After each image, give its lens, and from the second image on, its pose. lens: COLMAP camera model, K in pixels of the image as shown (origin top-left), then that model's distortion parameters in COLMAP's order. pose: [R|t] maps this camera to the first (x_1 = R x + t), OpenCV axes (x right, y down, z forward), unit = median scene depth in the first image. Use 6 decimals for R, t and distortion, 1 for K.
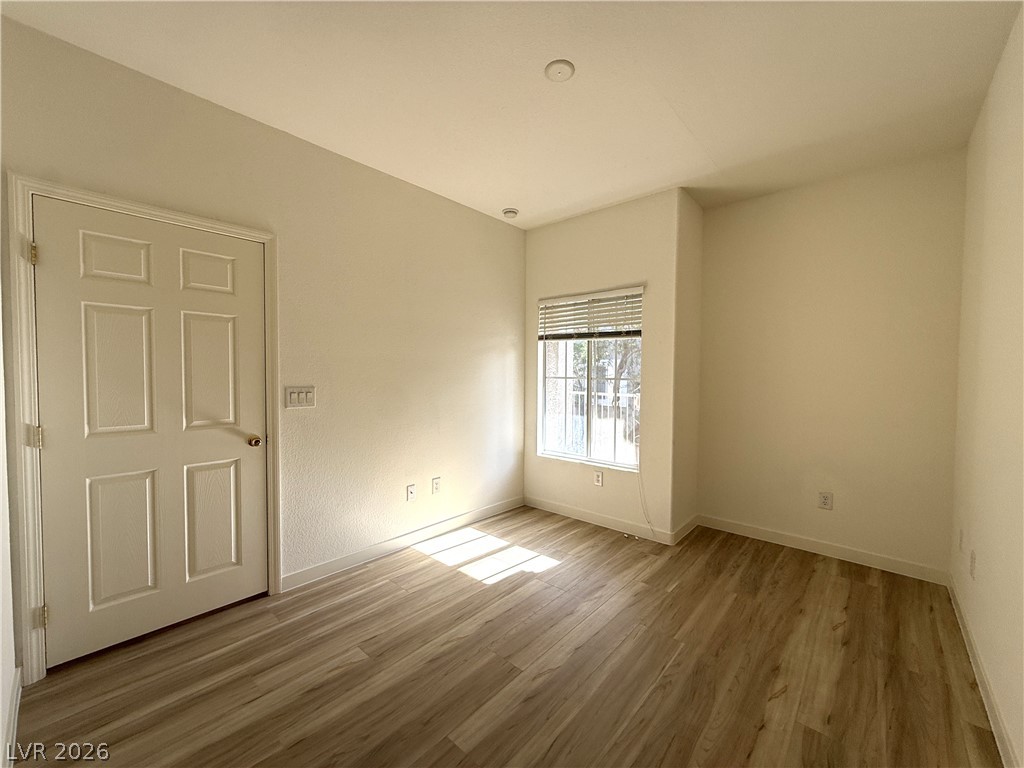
lens RADIAL K [[406.6, 0, 504.7], [0, 406.6, 379.0], [0, 0, 1]] dist [-0.002607, 0.000424]
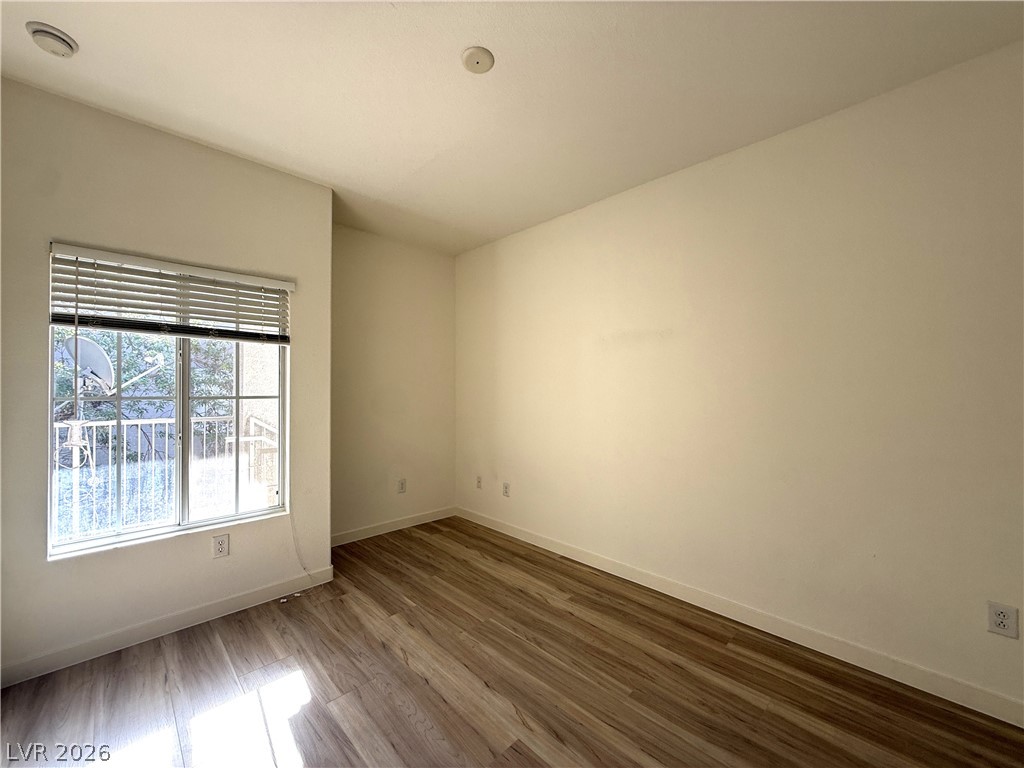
lens RADIAL K [[406.6, 0, 509.5], [0, 406.6, 379.3], [0, 0, 1]] dist [-0.002607, 0.000424]
pose [[0.064485, 0.016037, 0.997790, -0.506950], [0.013299, 0.999768, -0.016929, -0.016855], [-0.997830, 0.014362, 0.064256, 0.585678]]
